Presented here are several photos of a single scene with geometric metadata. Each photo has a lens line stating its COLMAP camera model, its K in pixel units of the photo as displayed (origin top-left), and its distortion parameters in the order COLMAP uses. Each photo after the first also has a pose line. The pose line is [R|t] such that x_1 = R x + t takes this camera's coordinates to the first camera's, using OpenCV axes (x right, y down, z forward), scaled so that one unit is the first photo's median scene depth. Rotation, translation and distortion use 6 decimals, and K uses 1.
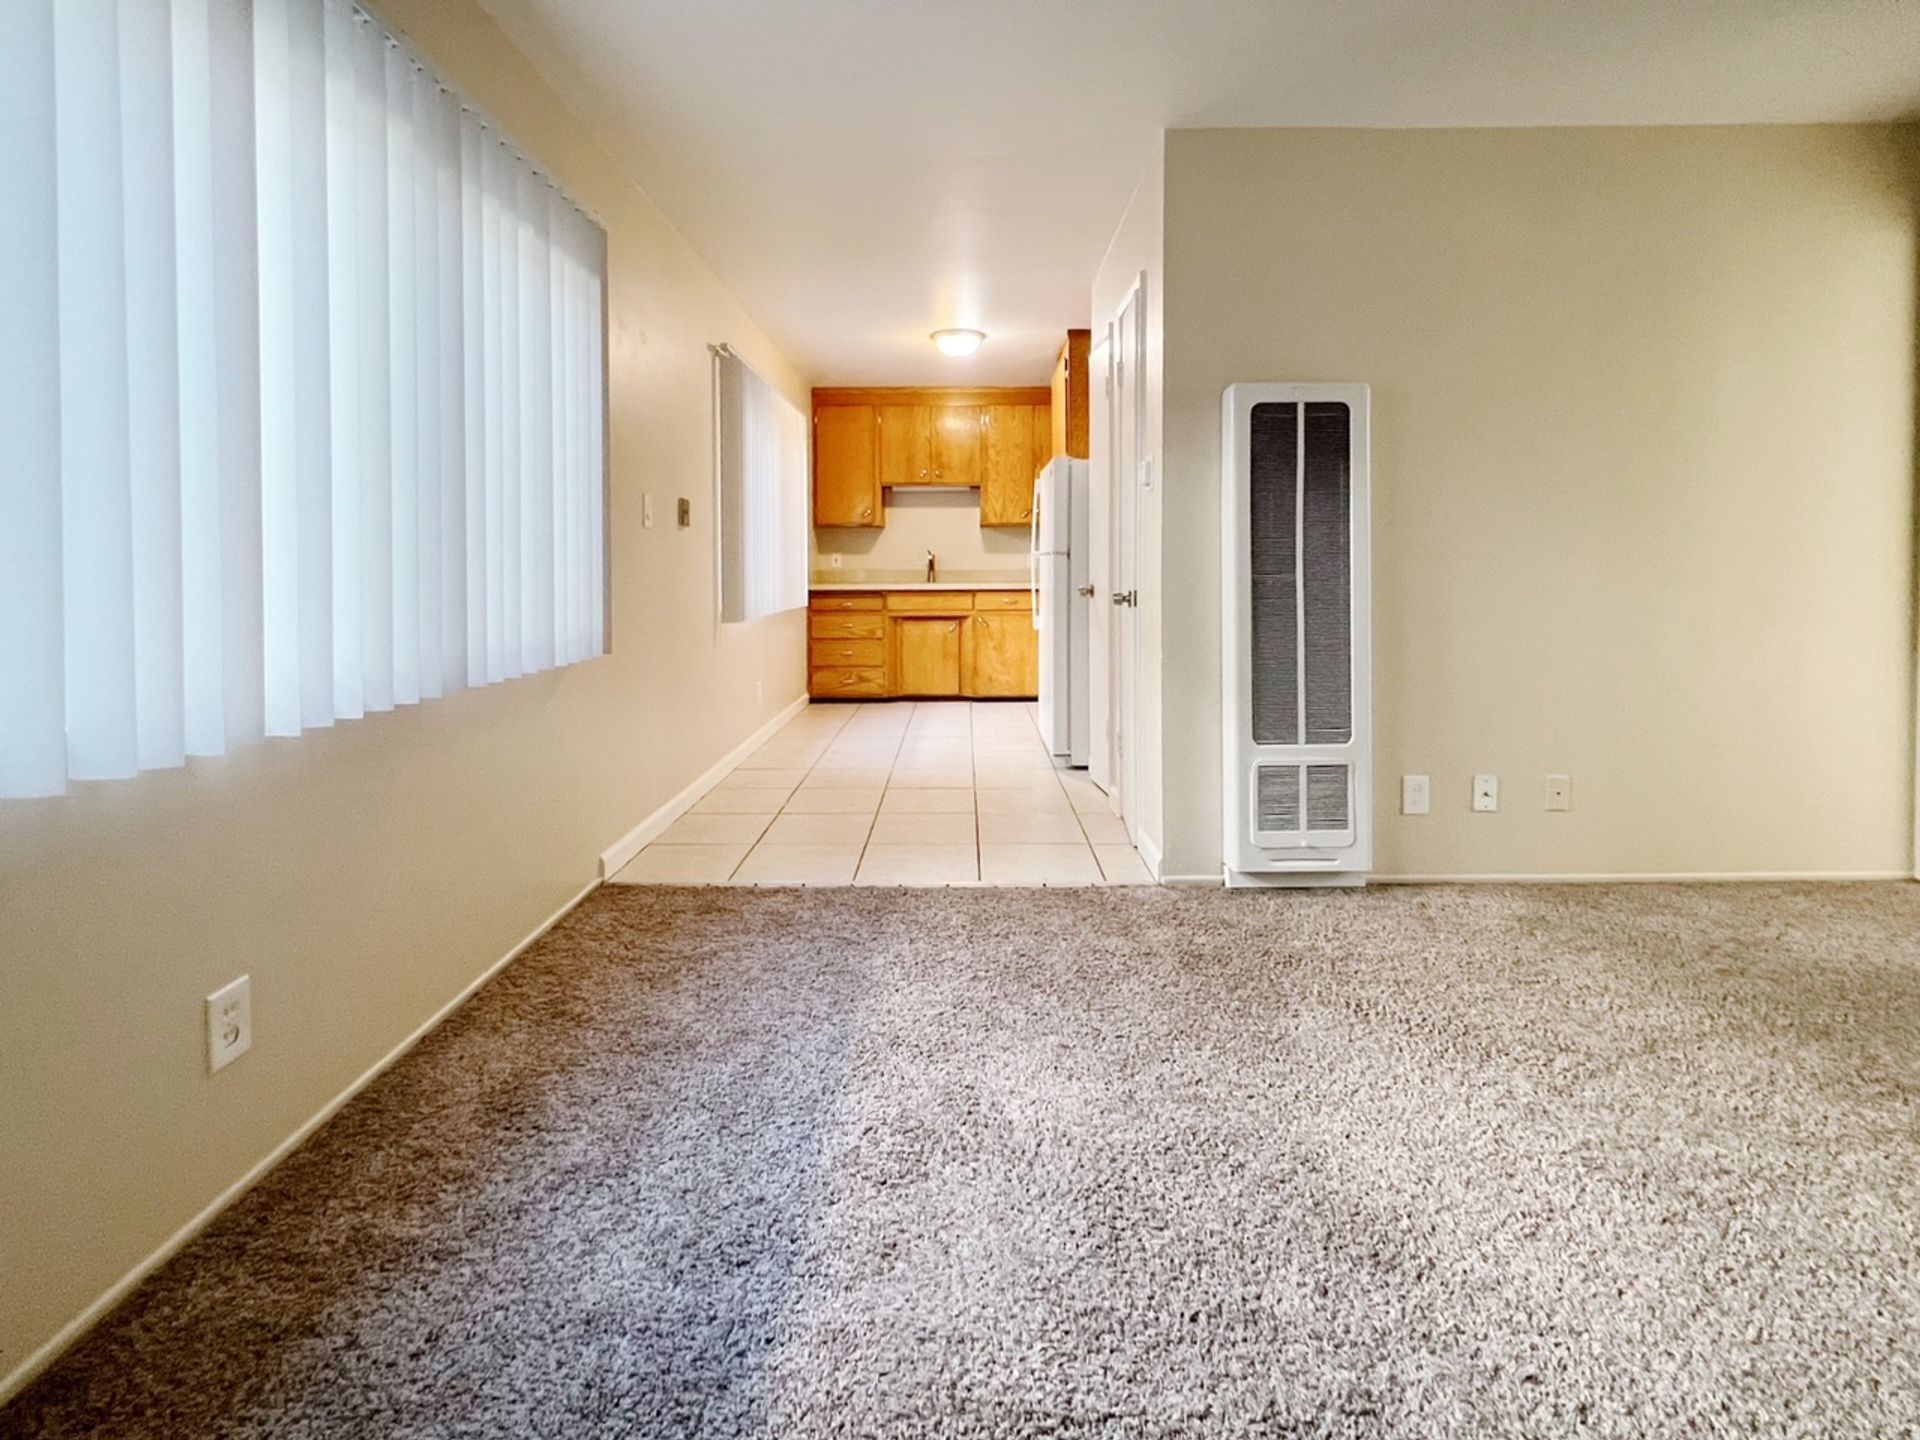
lens RADIAL K [[892.7, 0, 956.9], [0, 892.7, 578.1], [0, 0, 1]] dist [-0.002152, -0.000684]
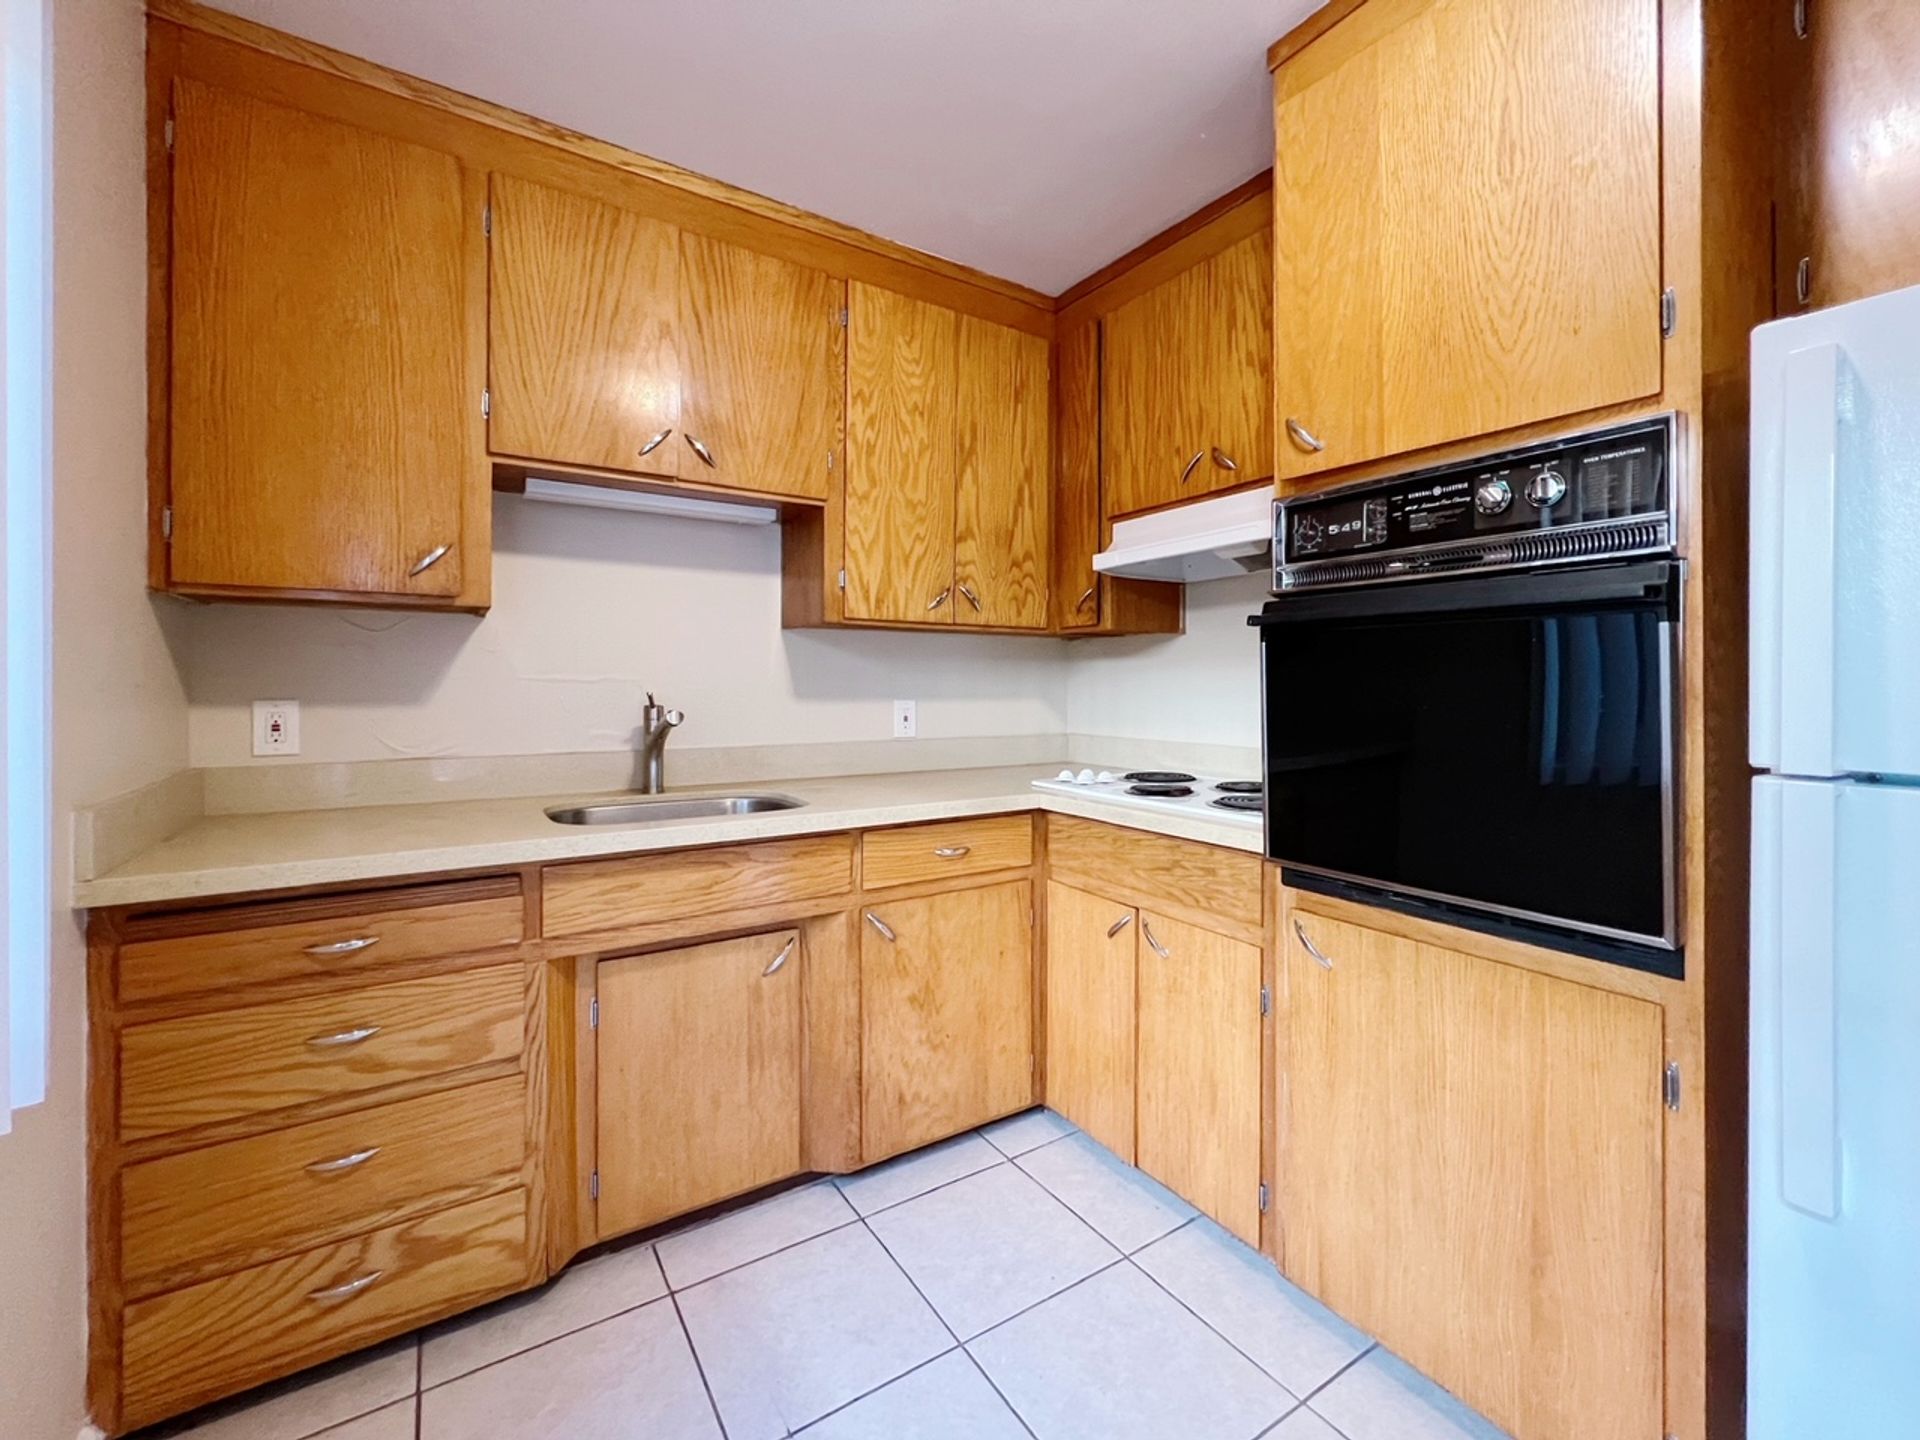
lens RADIAL K [[802.4, 0, 969.3], [0, 802.4, 684.9], [0, 0, 1]] dist [-0.017359, 0.003748]
pose [[0.822836, 0.003963, 0.568264, -0.137835], [0.002260, 0.999945, -0.010246, -0.043162], [-0.568274, 0.009715, 0.822782, 0.959883]]
